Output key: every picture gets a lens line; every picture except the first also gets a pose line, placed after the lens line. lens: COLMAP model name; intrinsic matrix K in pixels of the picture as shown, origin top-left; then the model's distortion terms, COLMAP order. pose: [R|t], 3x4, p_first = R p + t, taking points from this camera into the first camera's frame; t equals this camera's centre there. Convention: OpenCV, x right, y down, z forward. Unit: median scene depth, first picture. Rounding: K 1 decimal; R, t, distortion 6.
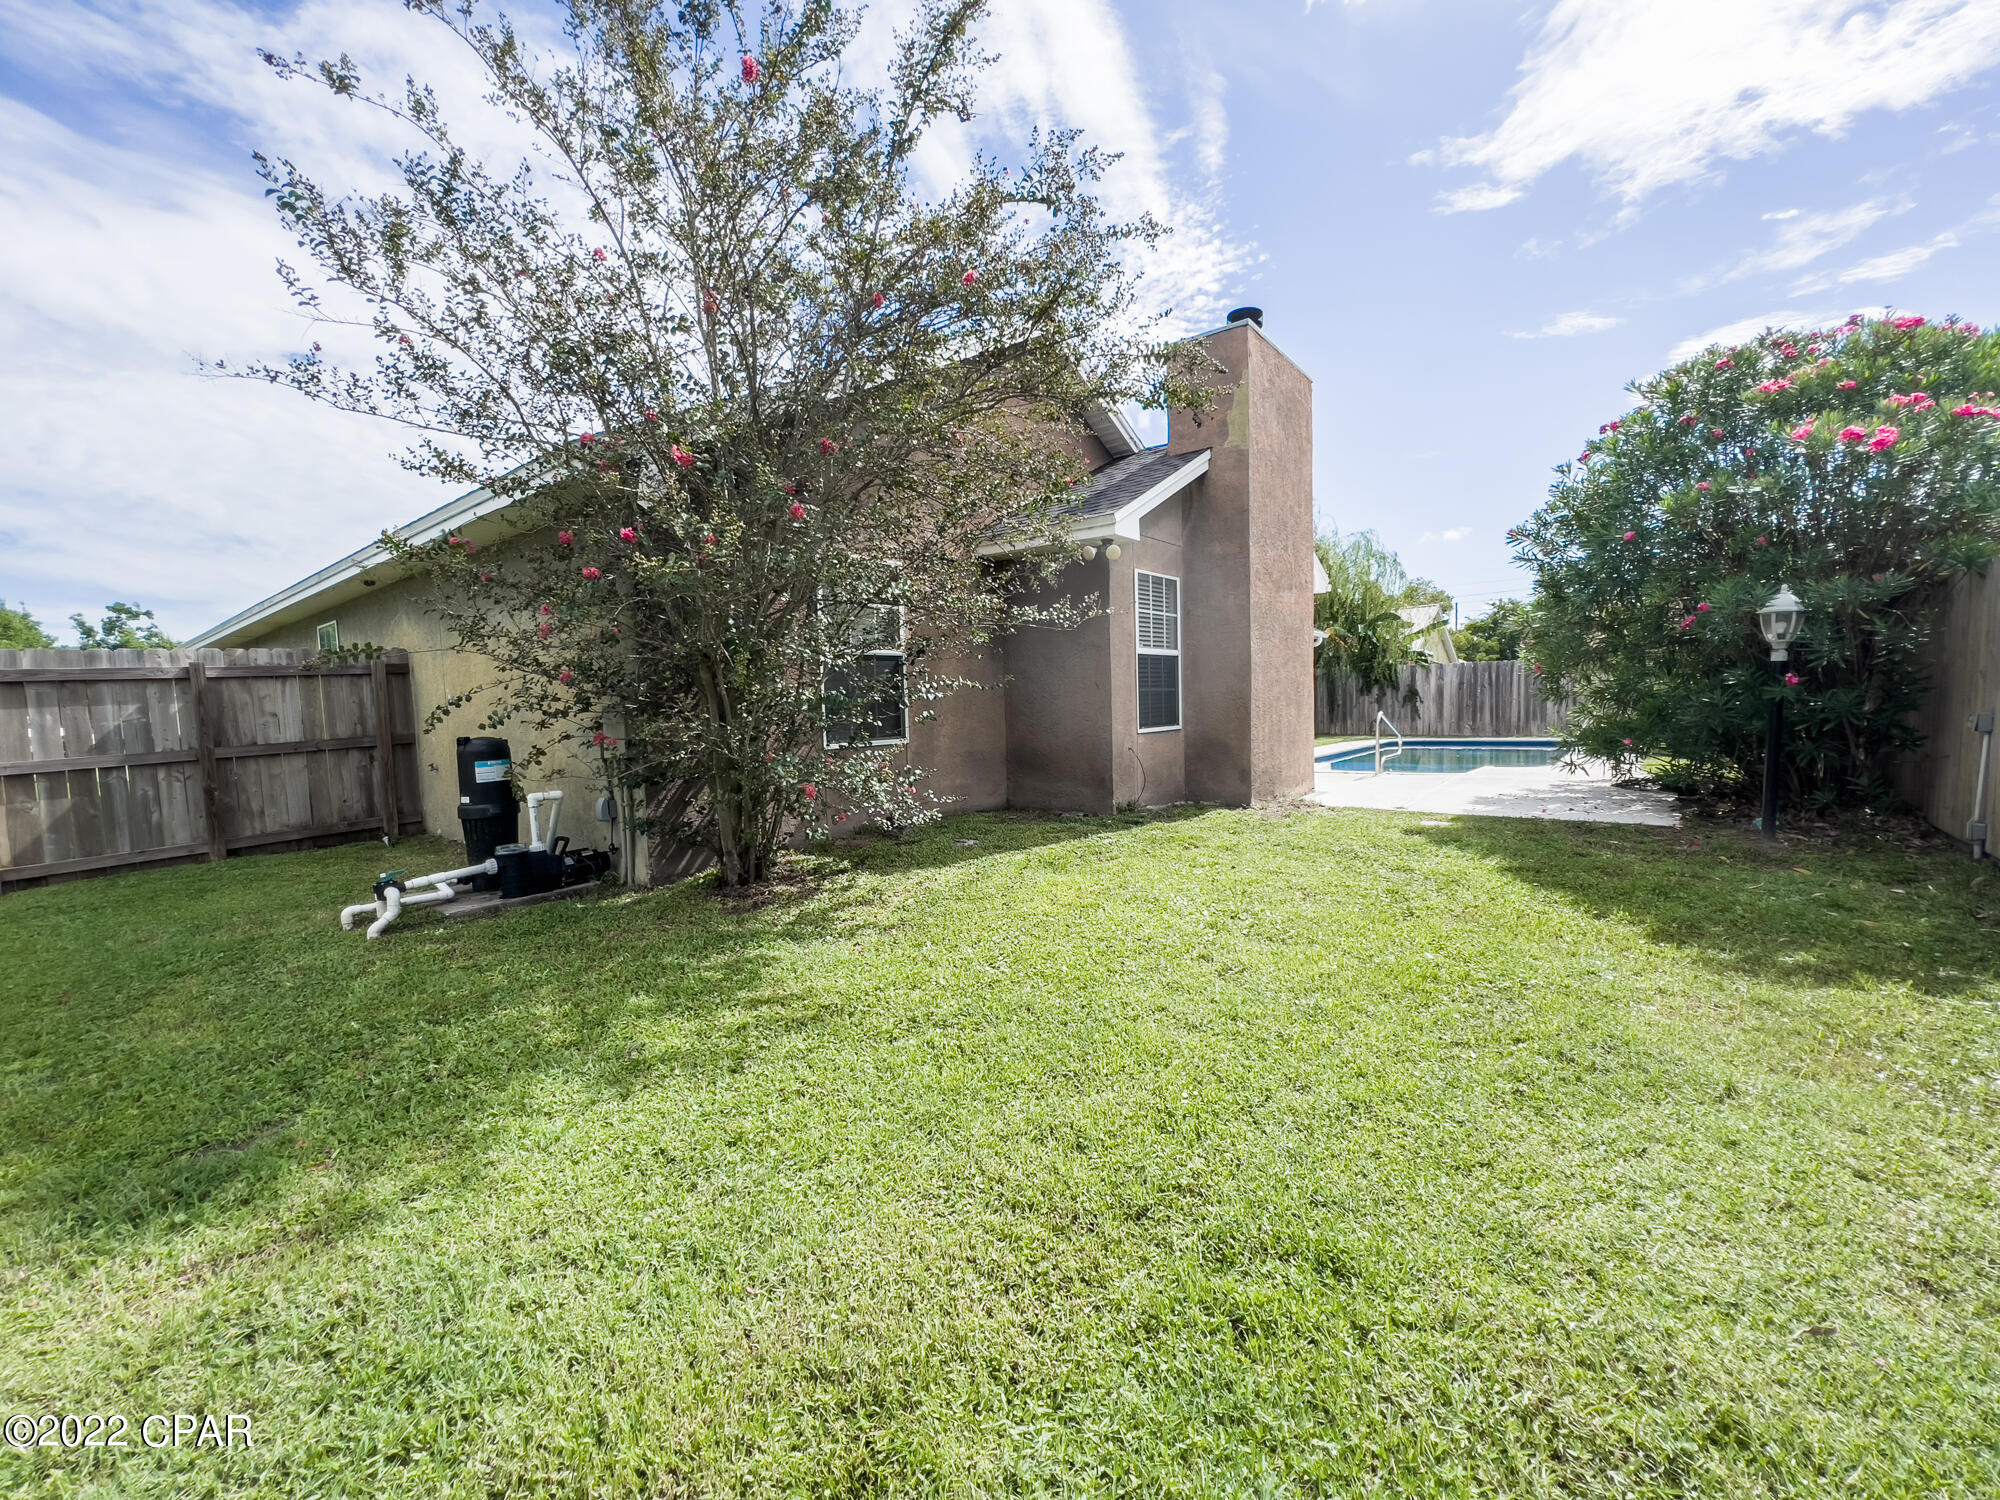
lens RADIAL K [[806.9, 0, 1000.0], [0, 806.9, 750.0], [0, 0, 1]] dist [-0.001313, 0.000057]
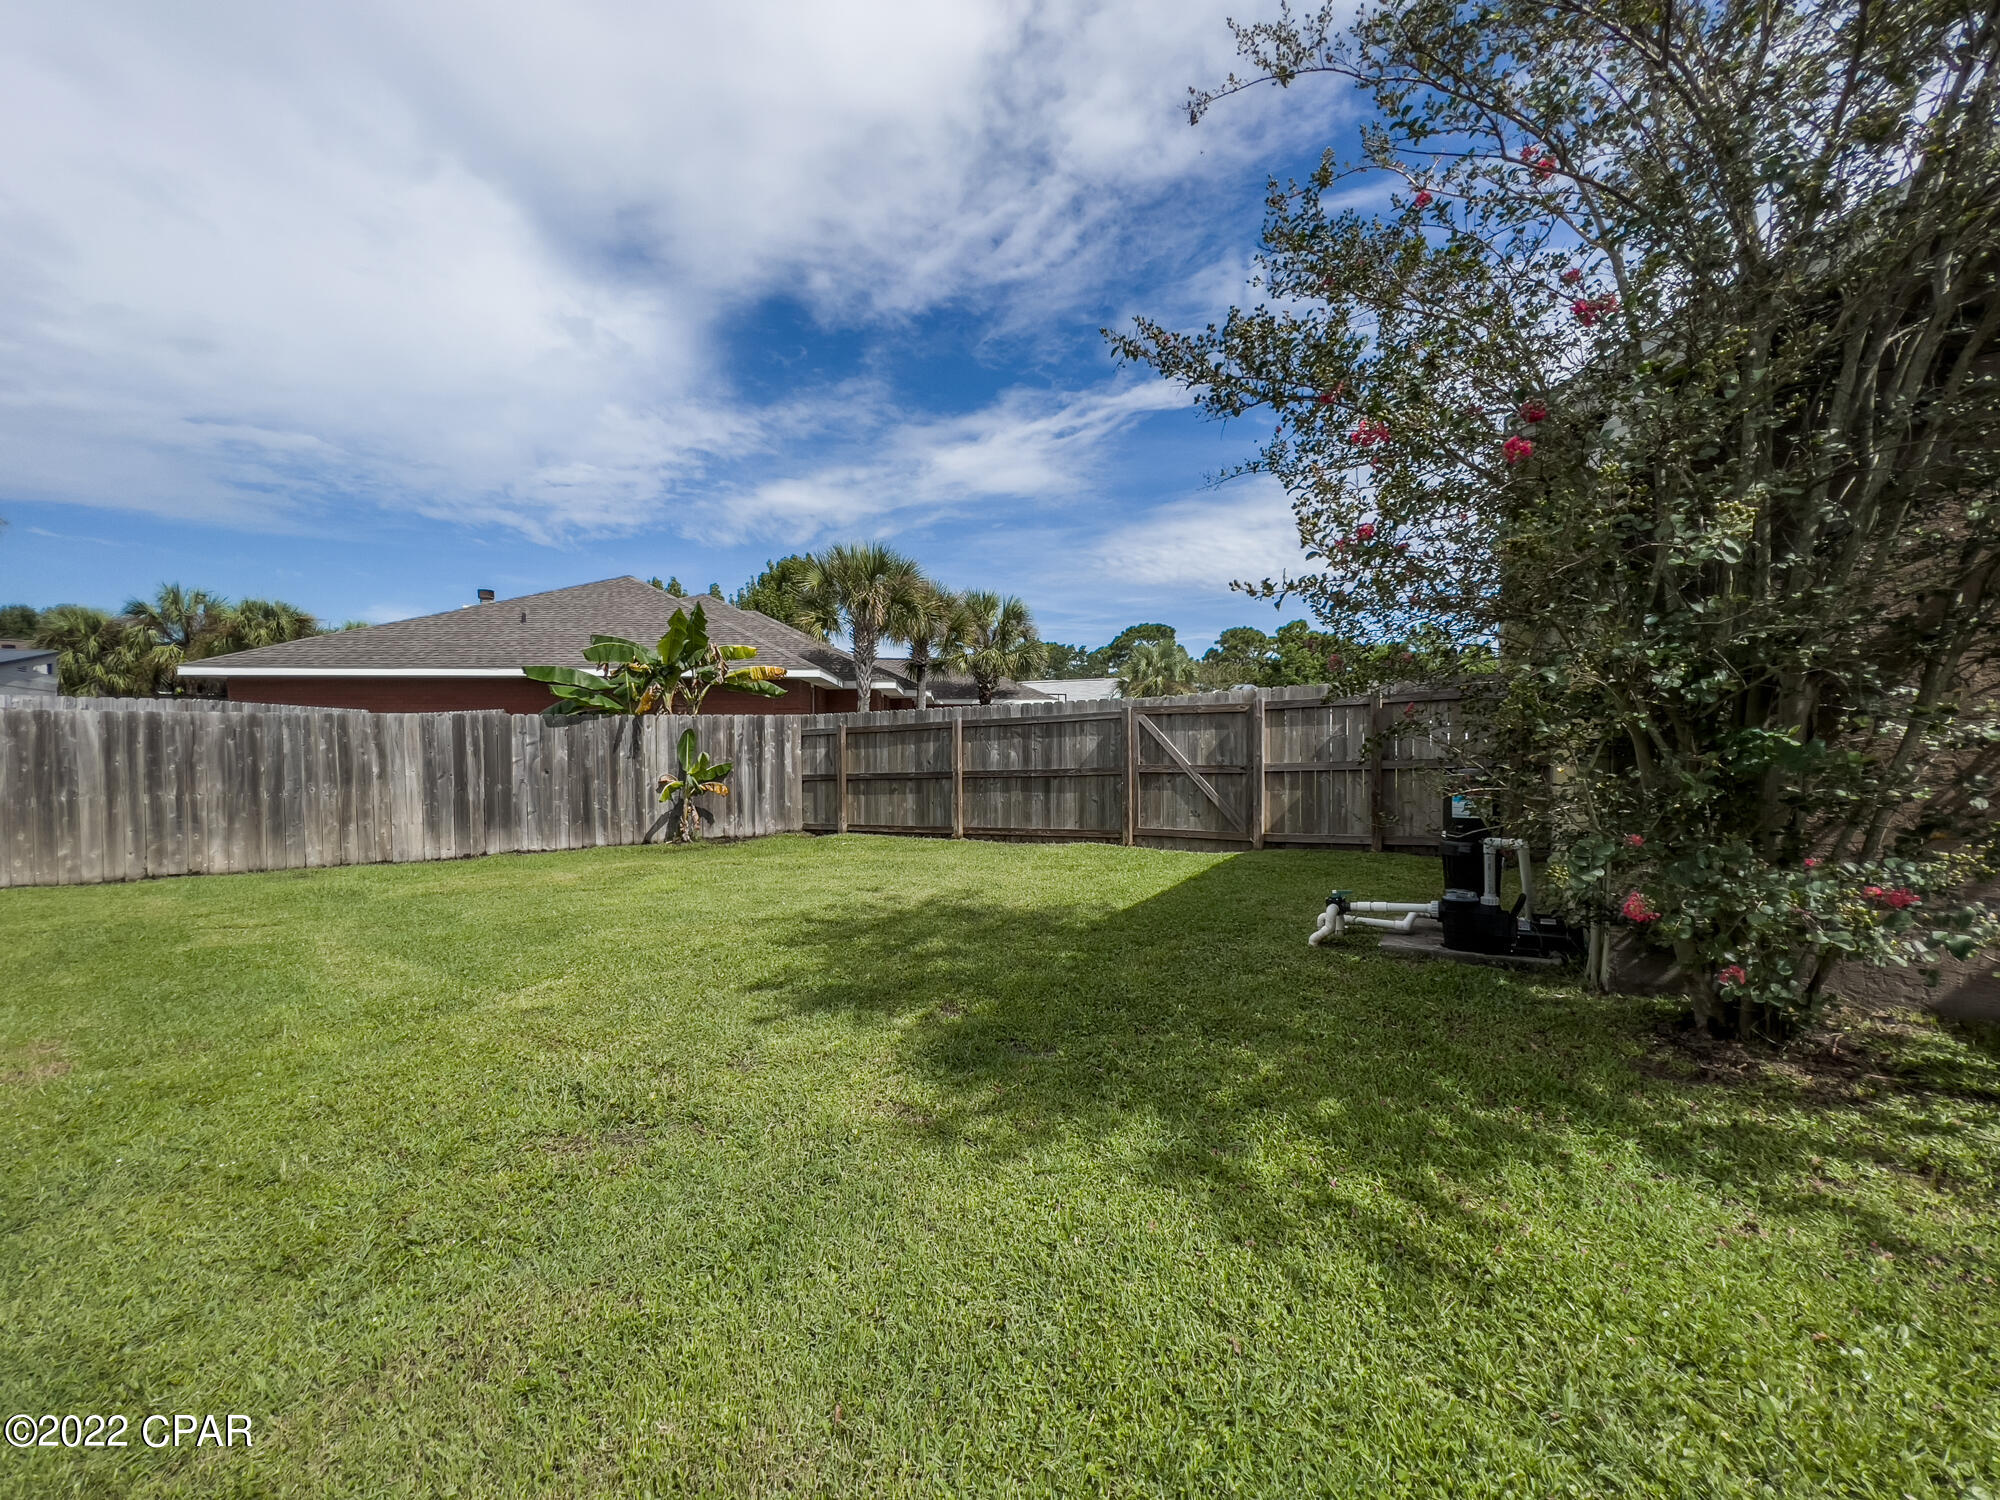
lens RADIAL K [[806.9, 0, 1000.0], [0, 806.9, 750.0], [0, 0, 1]] dist [-0.001313, 0.000057]
pose [[0.137957, 0.048304, -0.989260, 0.262772], [-0.061552, 0.997297, 0.040113, -0.055491], [0.988524, 0.055357, 0.140557, 0.462572]]
